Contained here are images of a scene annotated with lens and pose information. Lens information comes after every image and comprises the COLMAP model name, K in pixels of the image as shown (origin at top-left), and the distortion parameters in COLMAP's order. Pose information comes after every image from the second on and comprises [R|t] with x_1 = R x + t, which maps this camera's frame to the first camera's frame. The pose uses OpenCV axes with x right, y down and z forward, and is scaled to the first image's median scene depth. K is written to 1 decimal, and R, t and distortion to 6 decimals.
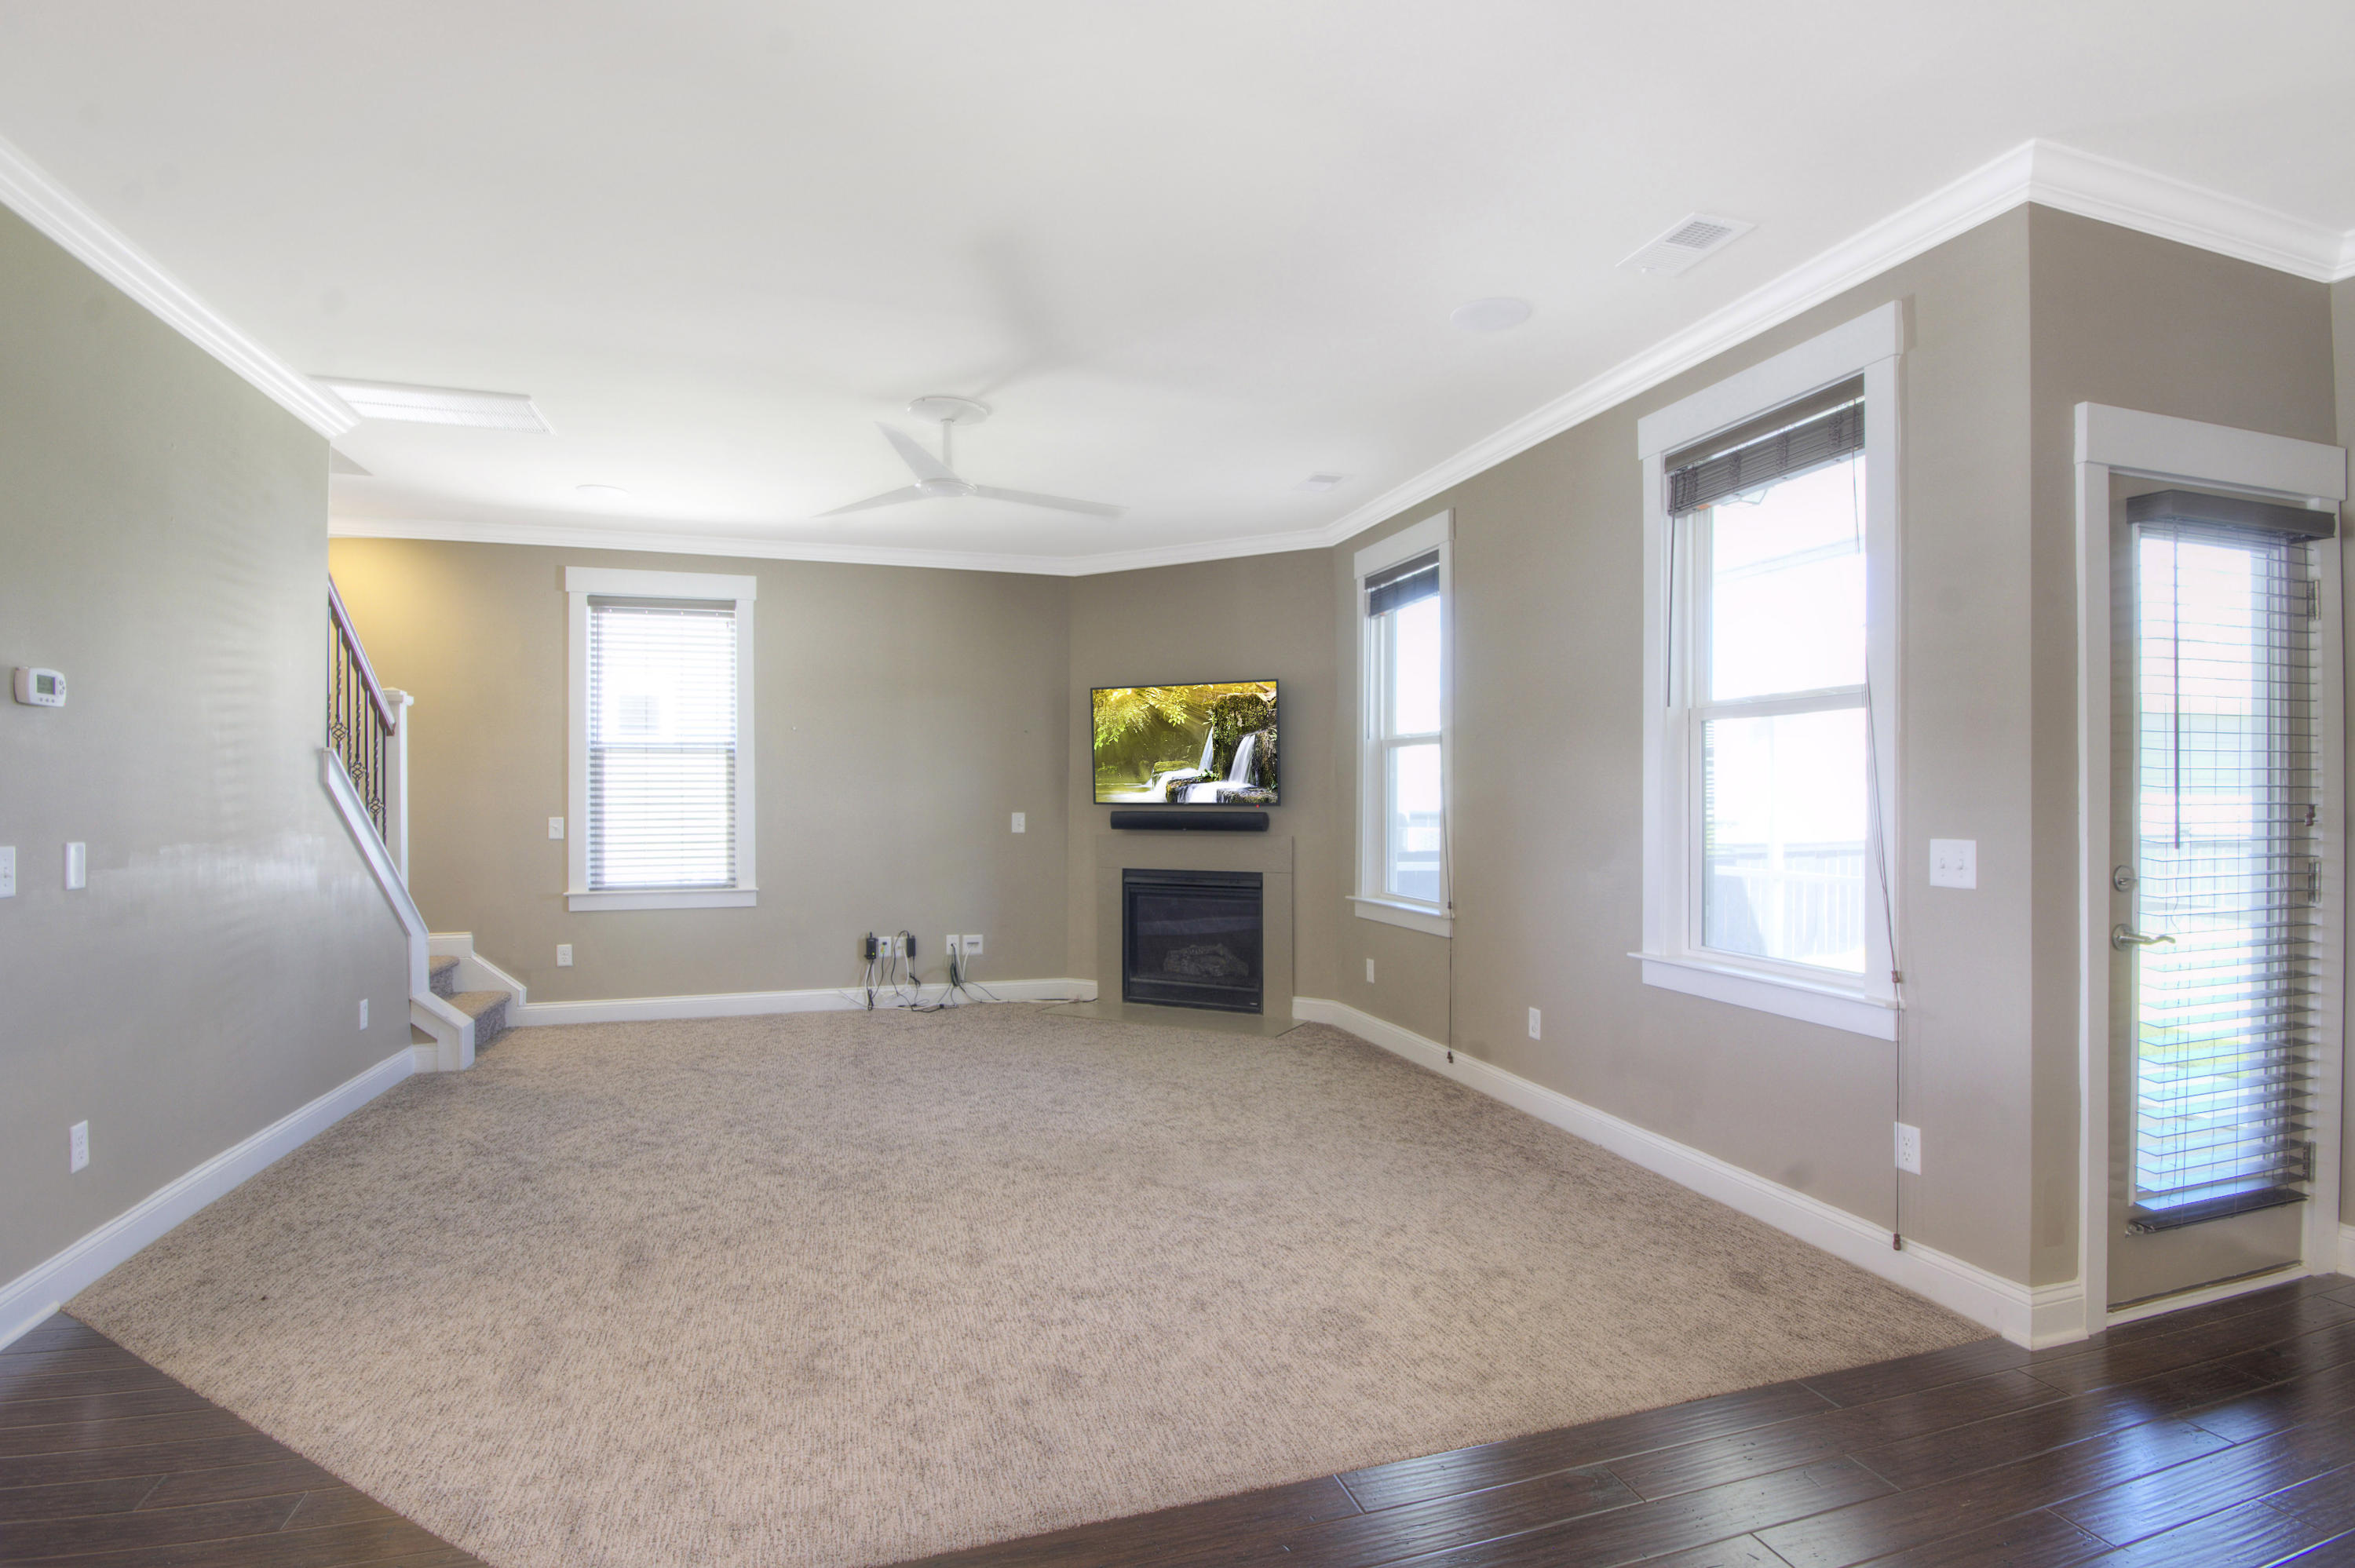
lens RADIAL K [[1104.8, 0, 1158.0], [0, 1104.8, 795.6], [0, 0, 1]] dist [0.016478, -0.003509]
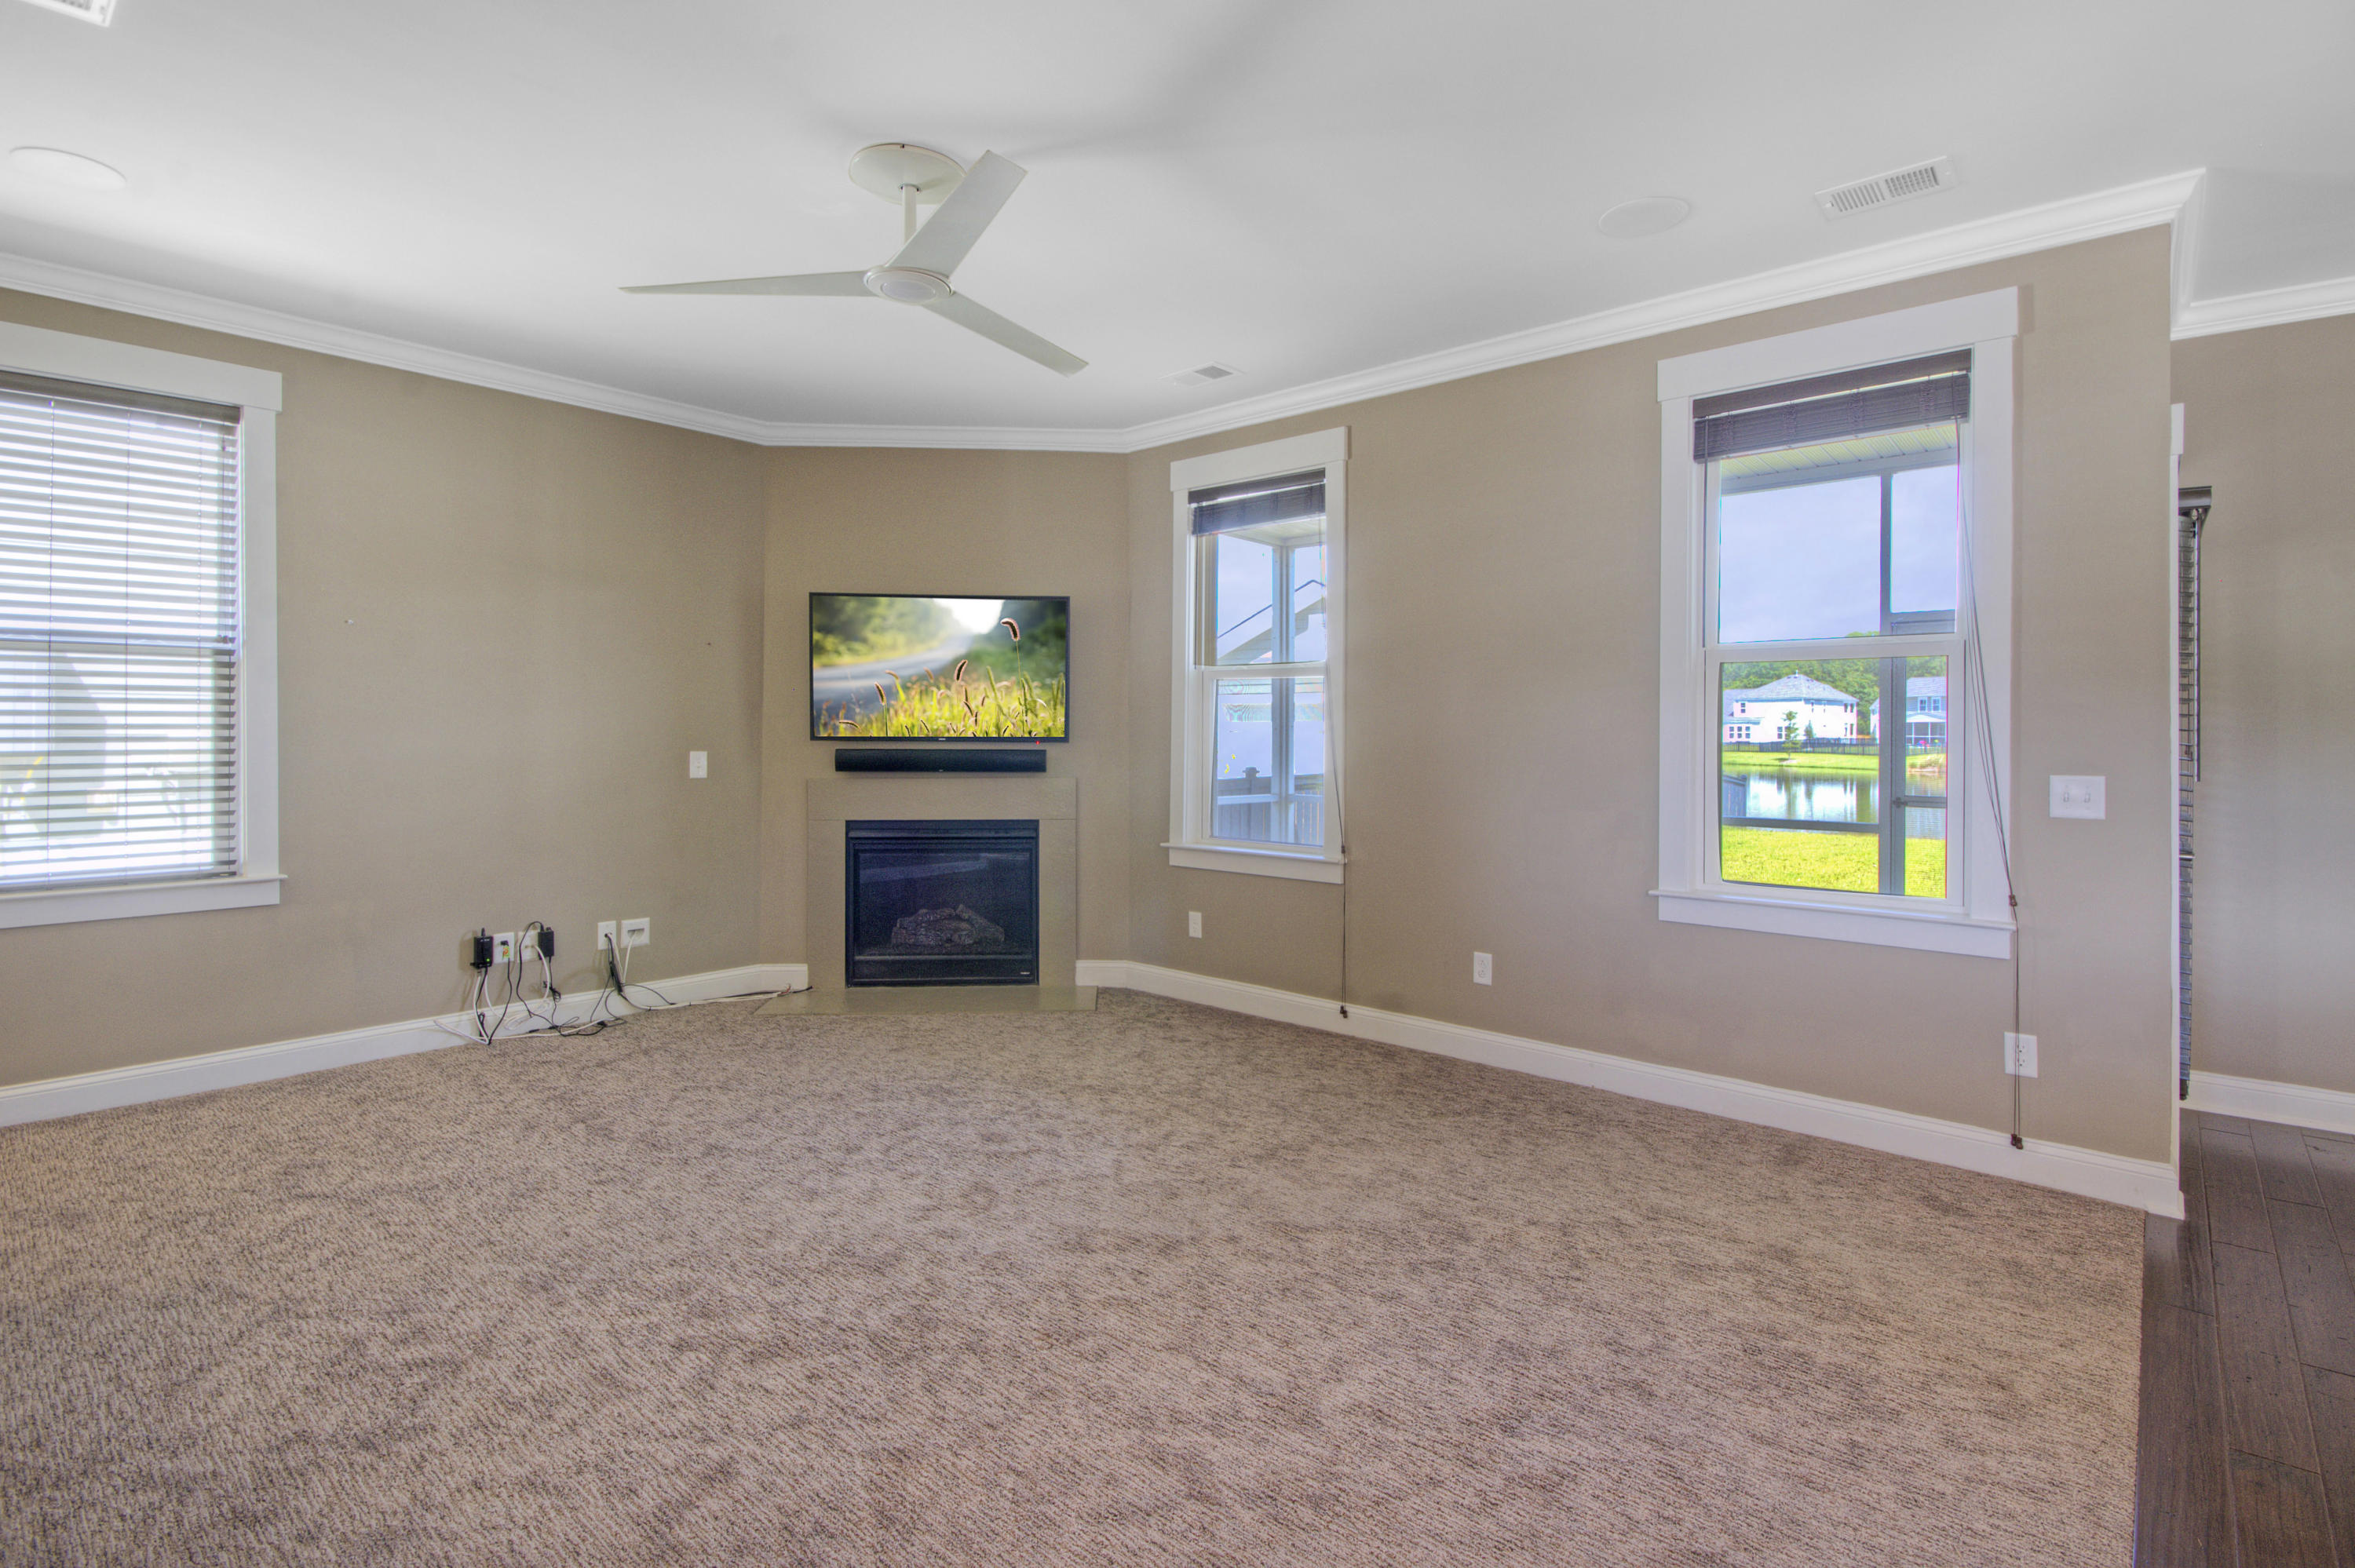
lens RADIAL K [[1104.8, 0, 1175.5], [0, 1104.8, 739.4], [0, 0, 1]] dist [0.016478, -0.003509]
pose [[0.852096, 0.003189, 0.523376, -0.380398], [-0.007198, 0.999958, 0.005625, 0.001519], [-0.523336, -0.008560, 0.852083, 0.300883]]
